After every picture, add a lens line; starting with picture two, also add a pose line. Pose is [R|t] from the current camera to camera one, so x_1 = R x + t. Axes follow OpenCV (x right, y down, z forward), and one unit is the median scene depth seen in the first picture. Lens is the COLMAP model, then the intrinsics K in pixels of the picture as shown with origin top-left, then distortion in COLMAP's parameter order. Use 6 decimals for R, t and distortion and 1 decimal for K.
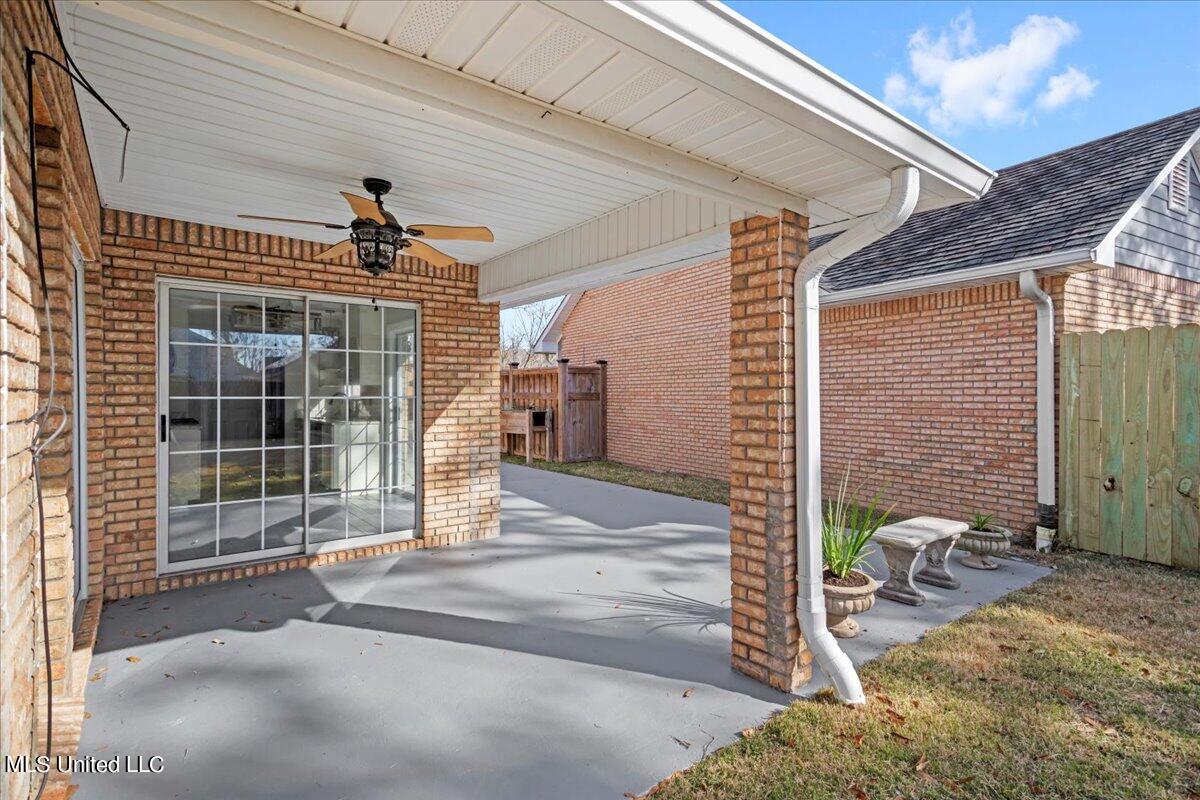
lens RADIAL K [[590.9, 0, 609.6], [0, 590.9, 408.3], [0, 0, 1]] dist [-0.046046, 0.025236]
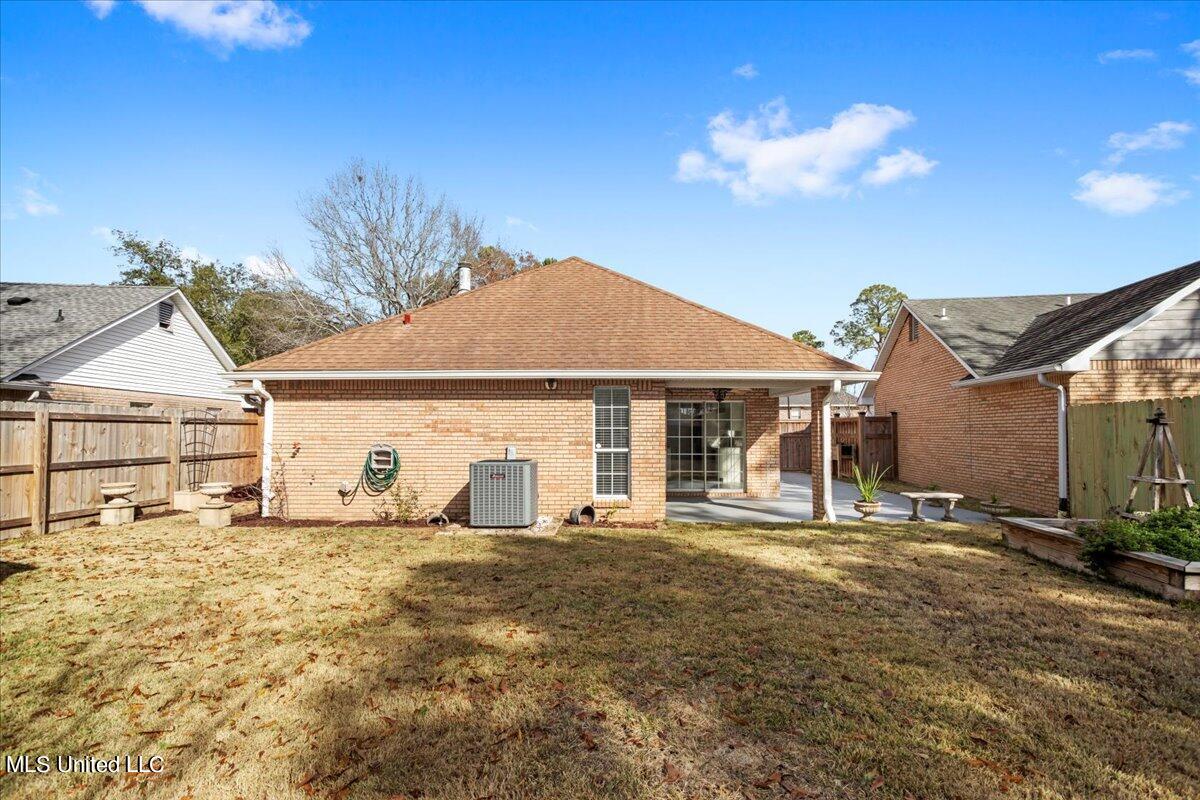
lens RADIAL K [[571.1, 0, 599.9], [0, 571.1, 405.3], [0, 0, 1]] dist [-0.000869, 0.000040]
pose [[0.771359, -0.027831, -0.635791, 0.743474], [-0.016414, 0.997841, -0.063593, 0.010912], [0.636188, 0.059489, 0.769237, -1.276234]]
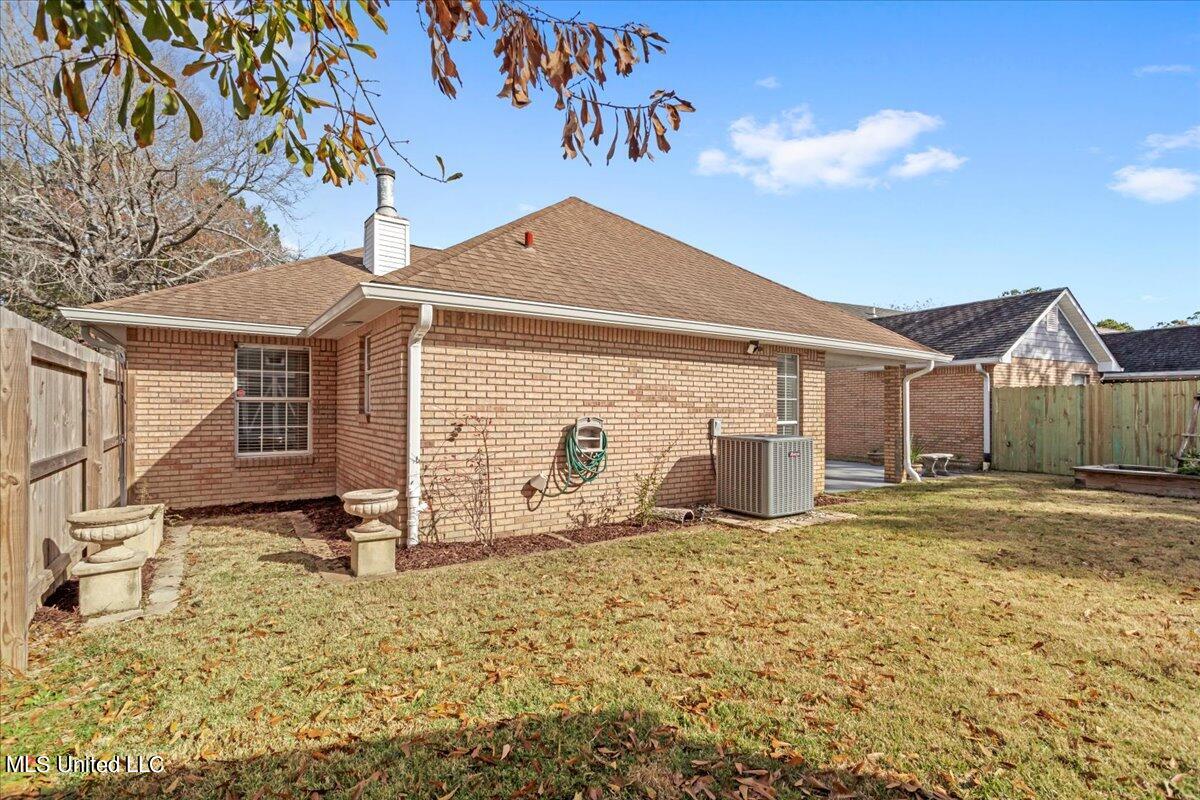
lens RADIAL K [[571.1, 0, 599.9], [0, 571.1, 405.3], [0, 0, 1]] dist [-0.000869, 0.000040]
pose [[0.998592, 0.013075, -0.051420, -0.803986], [-0.014135, 0.999694, -0.020301, 0.027591], [0.051139, 0.021000, 0.998471, -1.560420]]
